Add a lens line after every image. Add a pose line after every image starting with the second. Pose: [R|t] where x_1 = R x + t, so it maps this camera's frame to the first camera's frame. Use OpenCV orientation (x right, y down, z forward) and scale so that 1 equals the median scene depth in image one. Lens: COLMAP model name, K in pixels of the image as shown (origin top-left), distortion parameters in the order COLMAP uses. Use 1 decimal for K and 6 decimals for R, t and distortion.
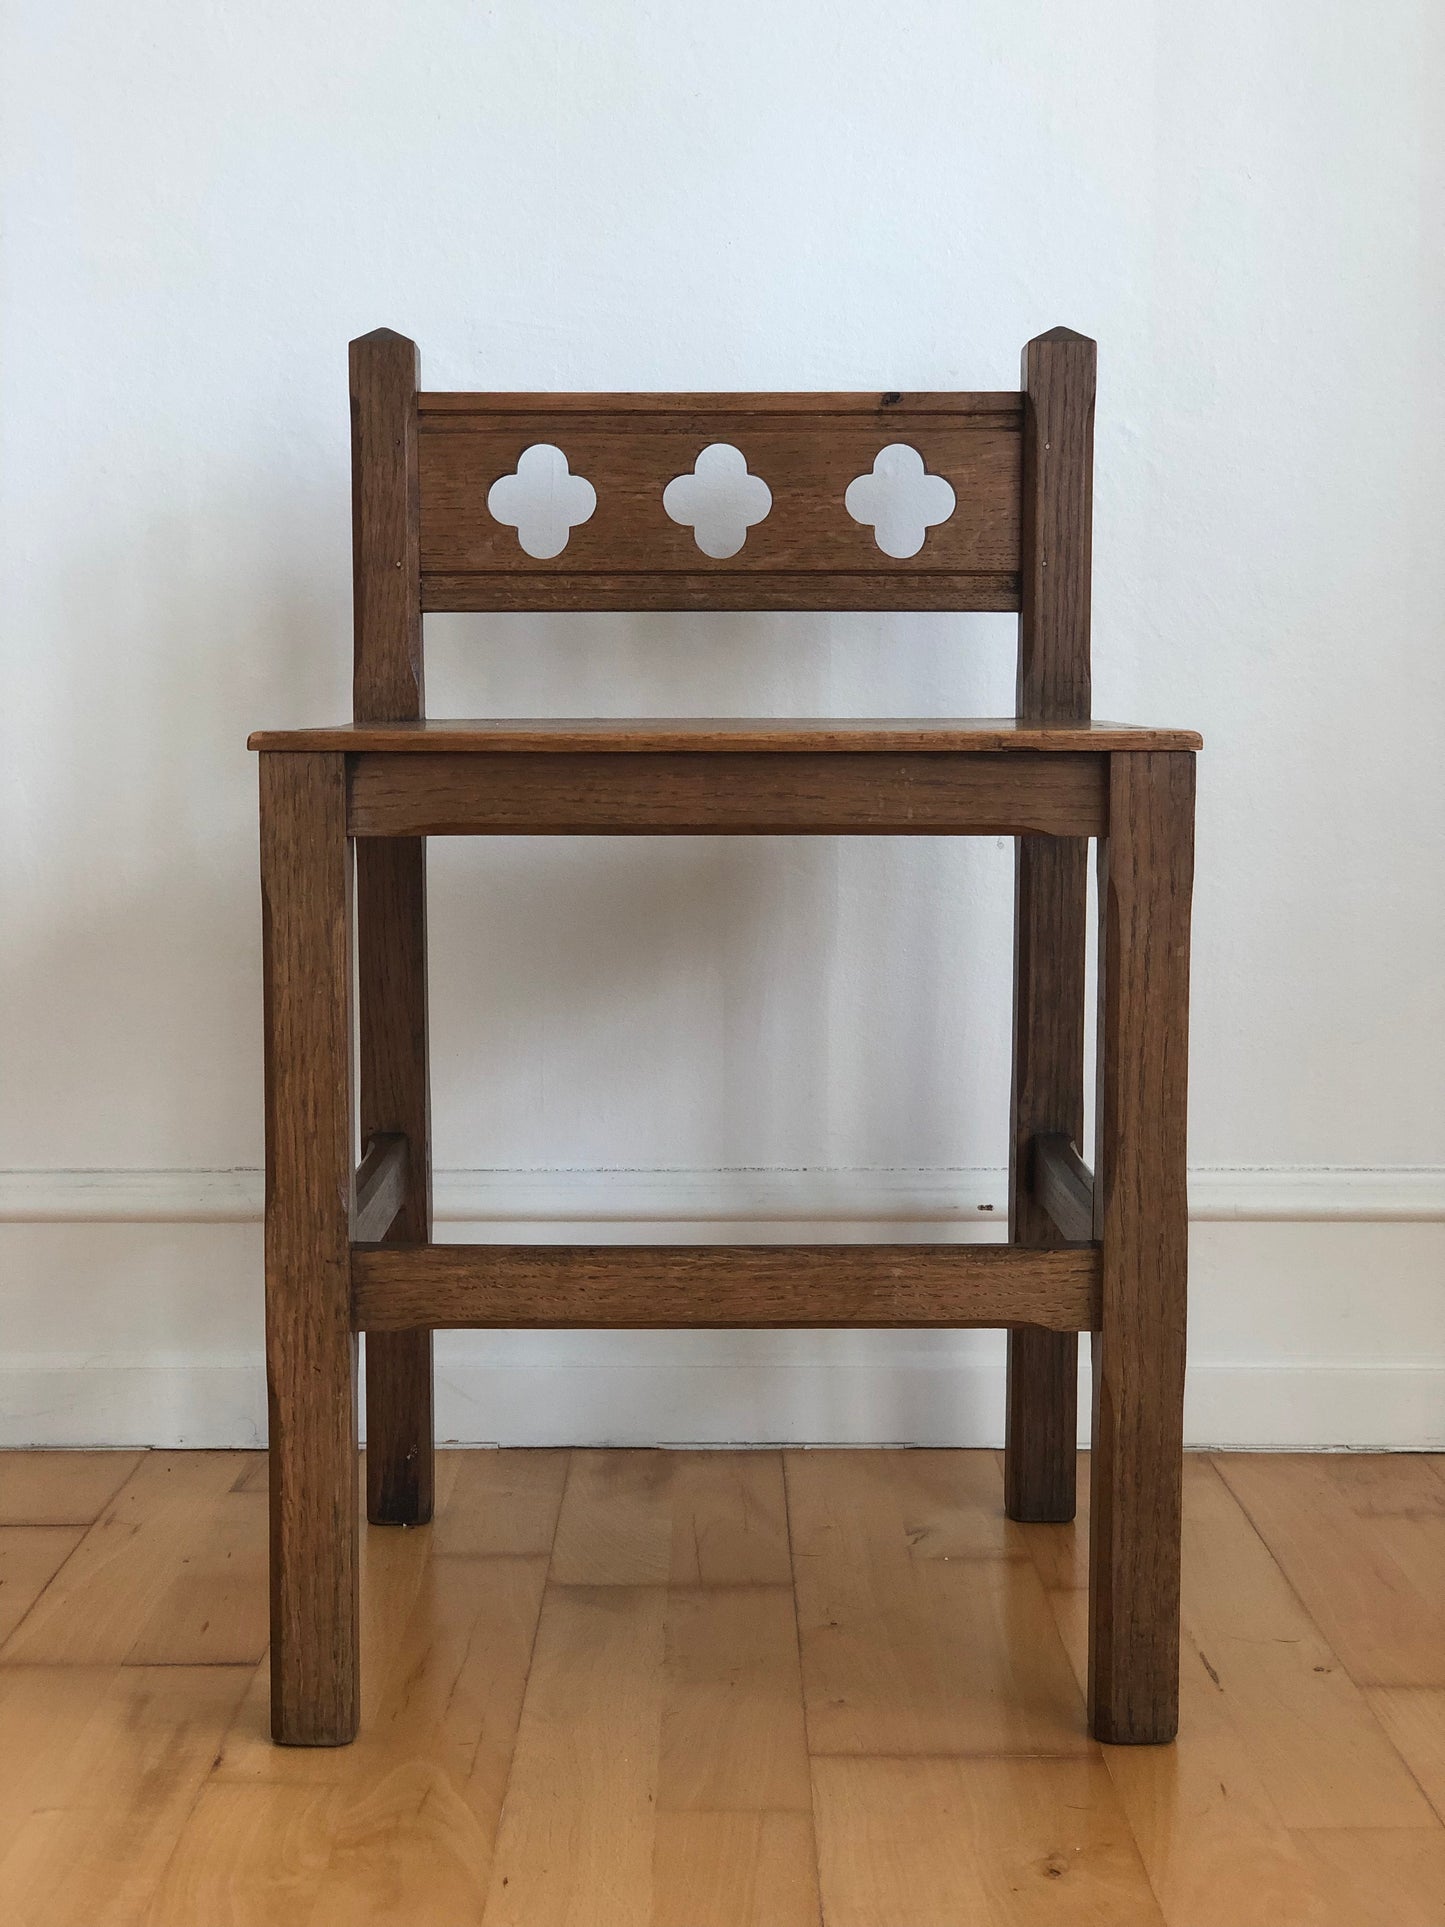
lens RADIAL K [[2912.7, 0, 716.4], [0, 2912.7, 958.5], [0, 0, 1]] dist [0.016615, 0.000000]
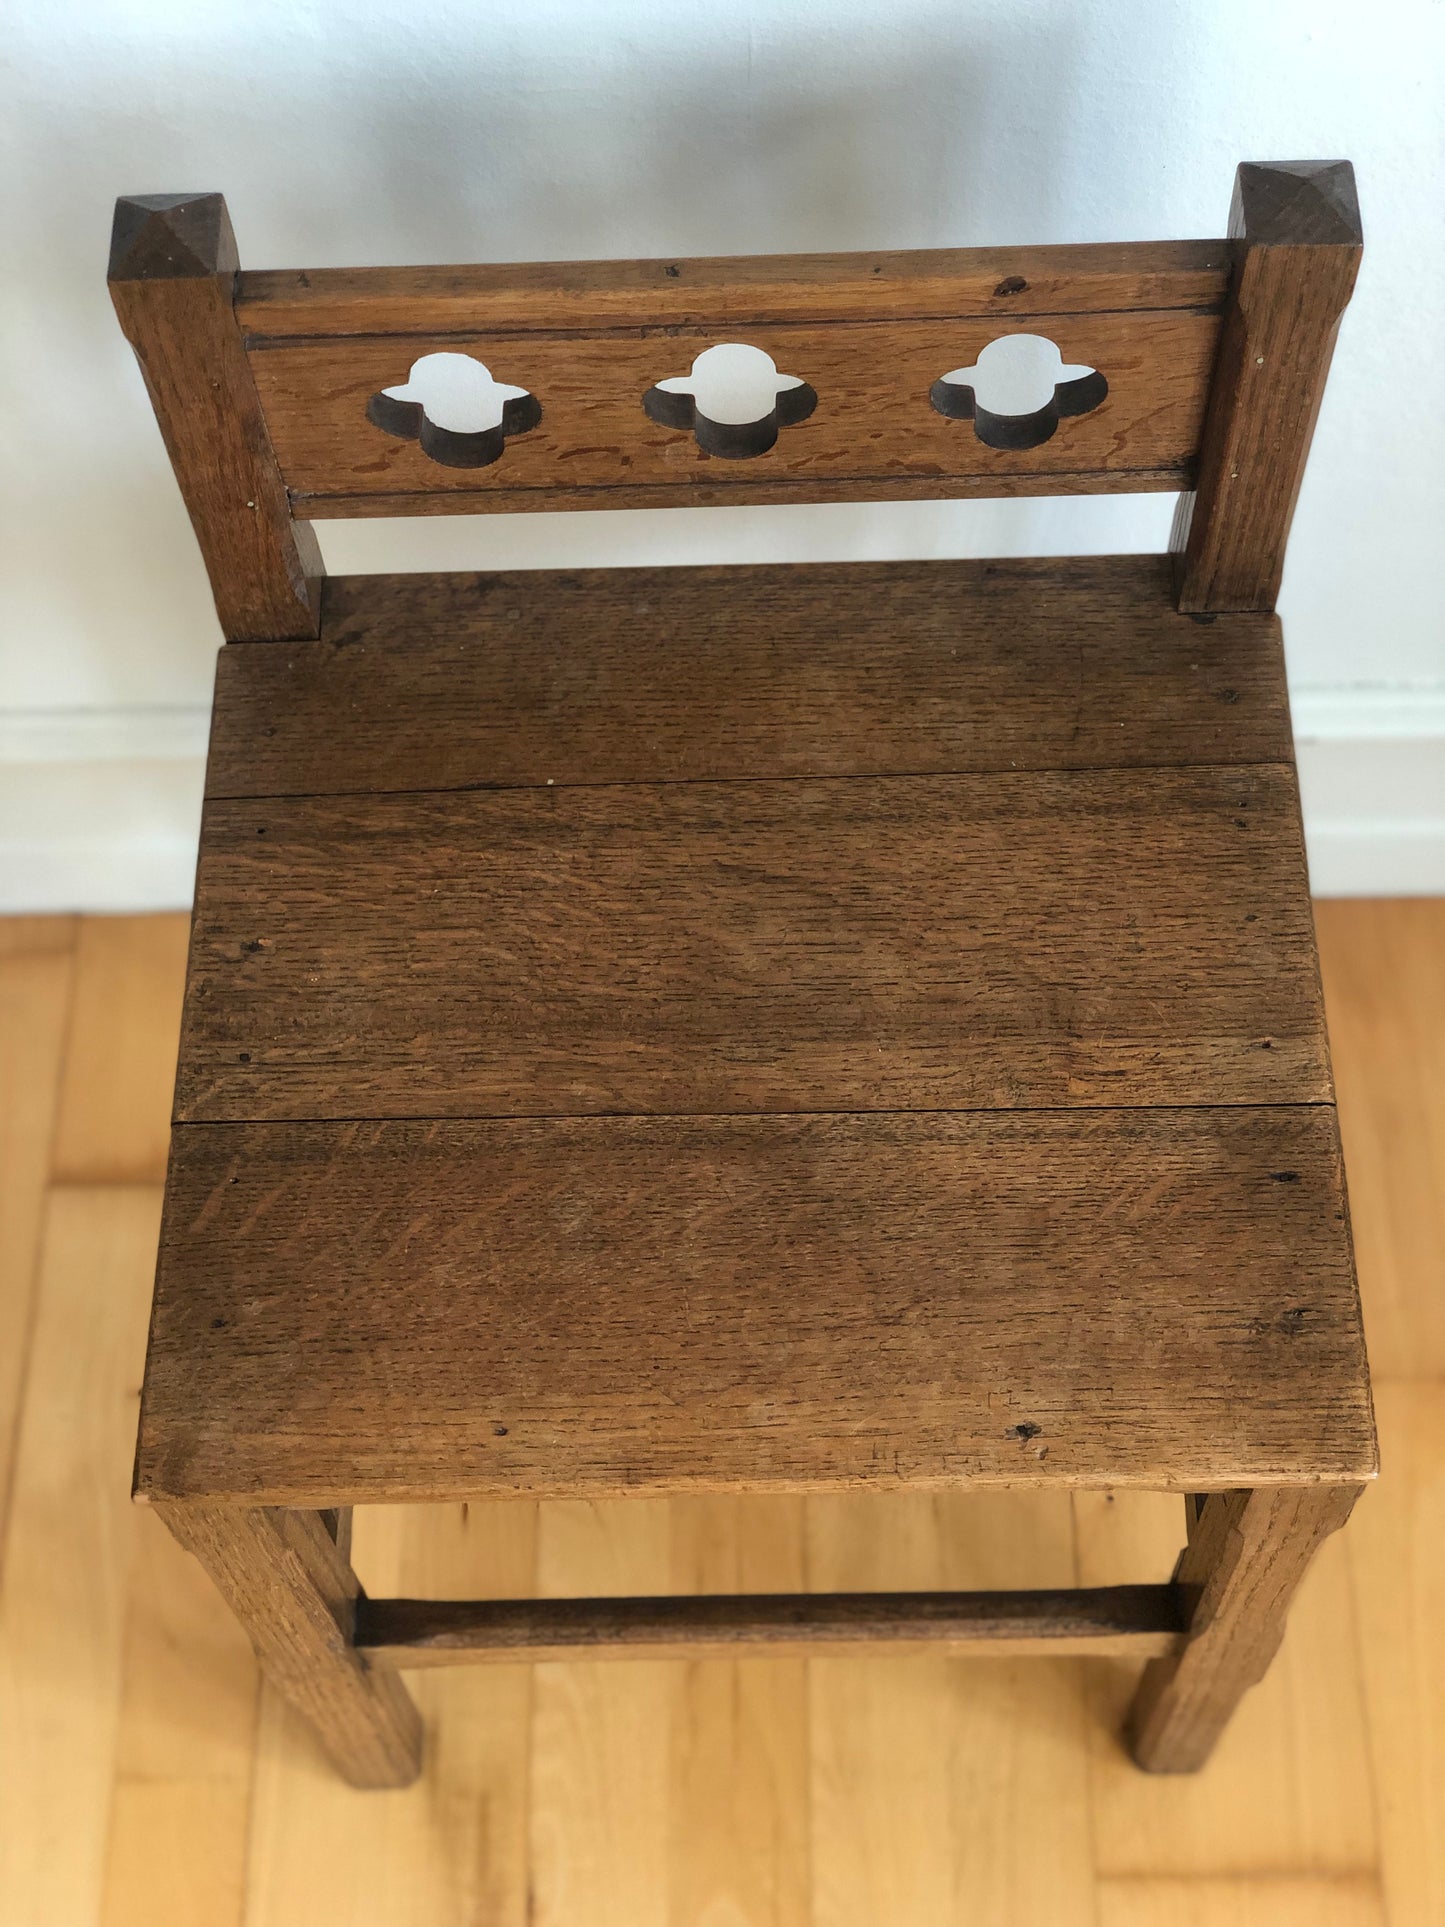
lens RADIAL K [[2912.7, 0, 703.7], [0, 2912.7, 968.2], [0, 0, 1]] dist [0.016615, 0.000000]
pose [[0.999146, -0.021600, -0.035210, 0.014510], [0.041279, 0.553482, 0.831838, -0.624294], [0.001520, -0.832581, 0.553901, 0.548982]]
